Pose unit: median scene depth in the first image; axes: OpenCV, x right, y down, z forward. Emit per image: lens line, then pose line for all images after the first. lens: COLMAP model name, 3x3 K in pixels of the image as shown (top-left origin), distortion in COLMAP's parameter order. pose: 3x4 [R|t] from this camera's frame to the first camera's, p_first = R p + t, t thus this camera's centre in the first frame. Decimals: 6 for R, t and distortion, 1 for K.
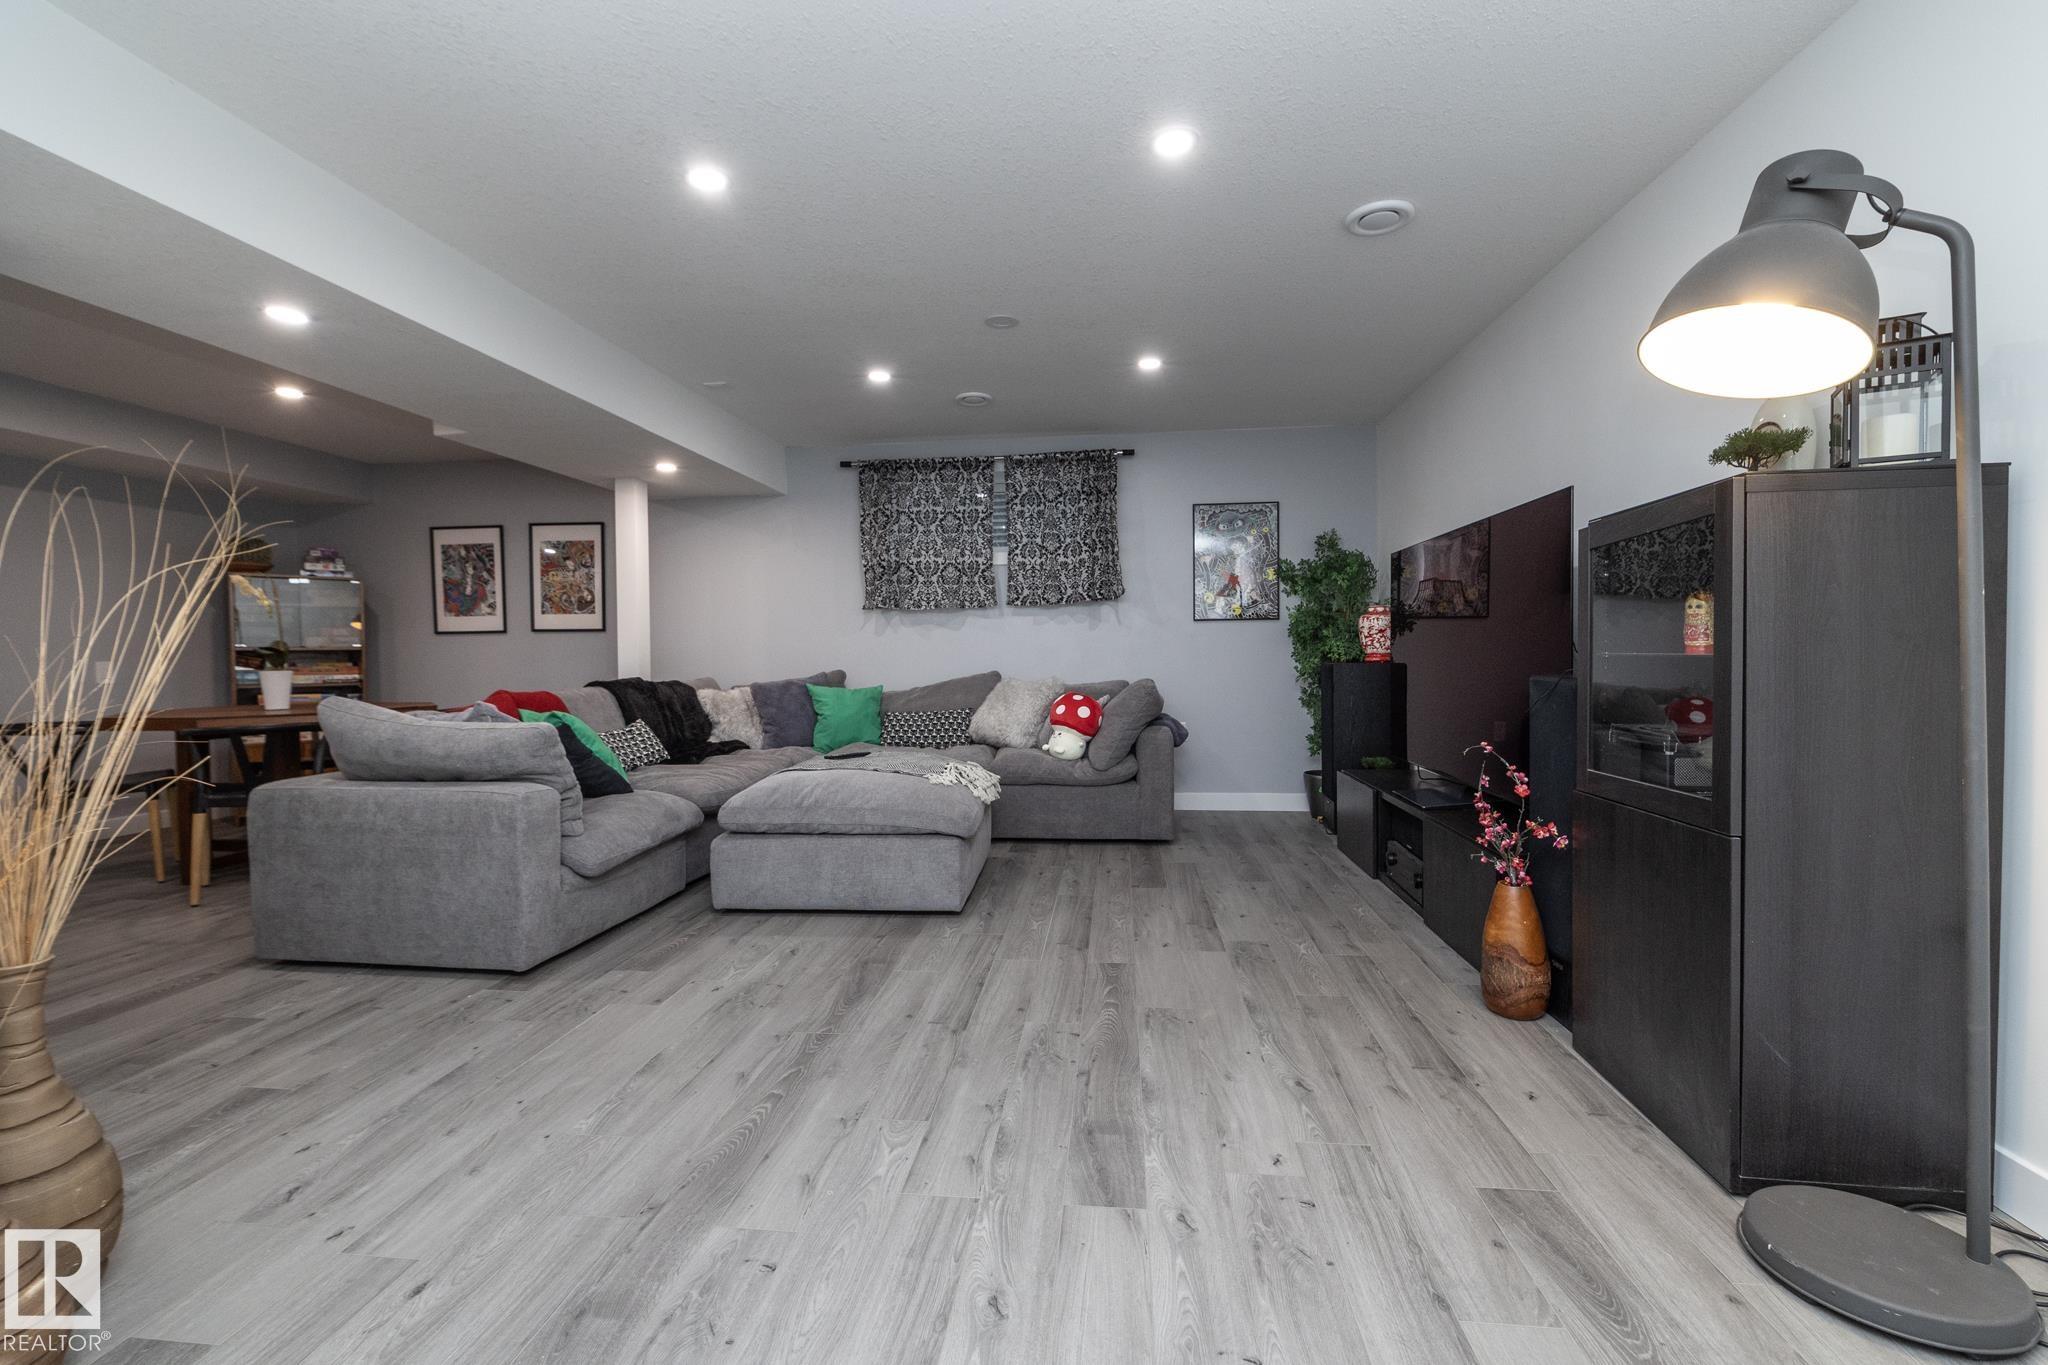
lens RADIAL K [[862.1, 0, 1015.9], [0, 862.1, 672.6], [0, 0, 1]] dist [-0.000062, -0.000528]
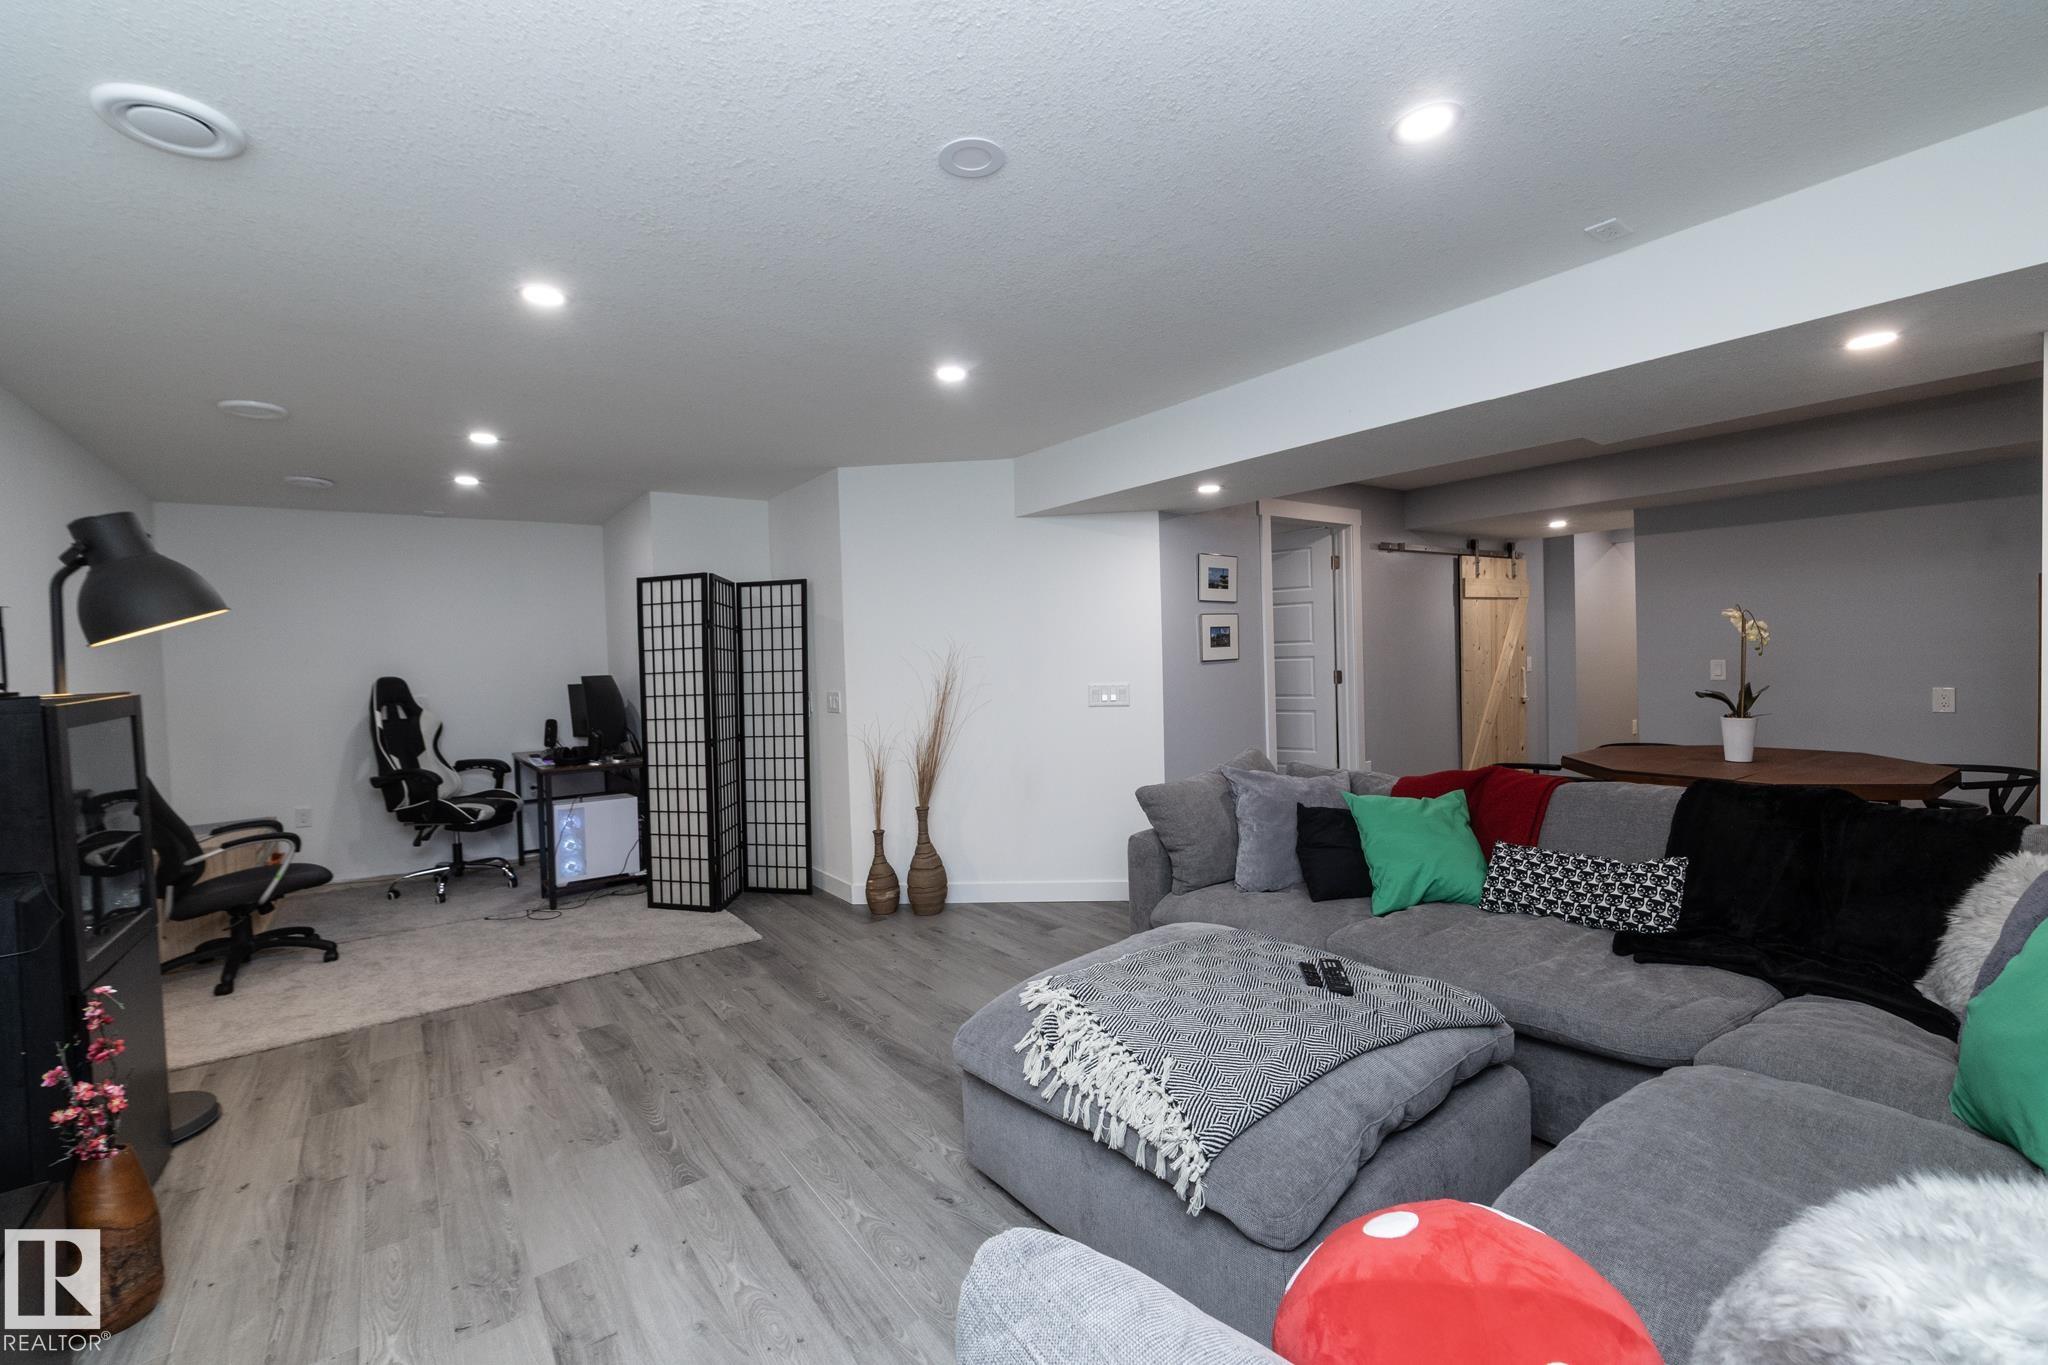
lens RADIAL K [[862.1, 0, 1015.9], [0, 862.1, 672.6], [0, 0, 1]] dist [-0.000062, -0.000528]
pose [[-0.729598, 0.049687, -0.682069, 0.204093], [0.024834, 0.998624, 0.046182, -0.080494], [0.683426, 0.016756, -0.729828, 0.877077]]
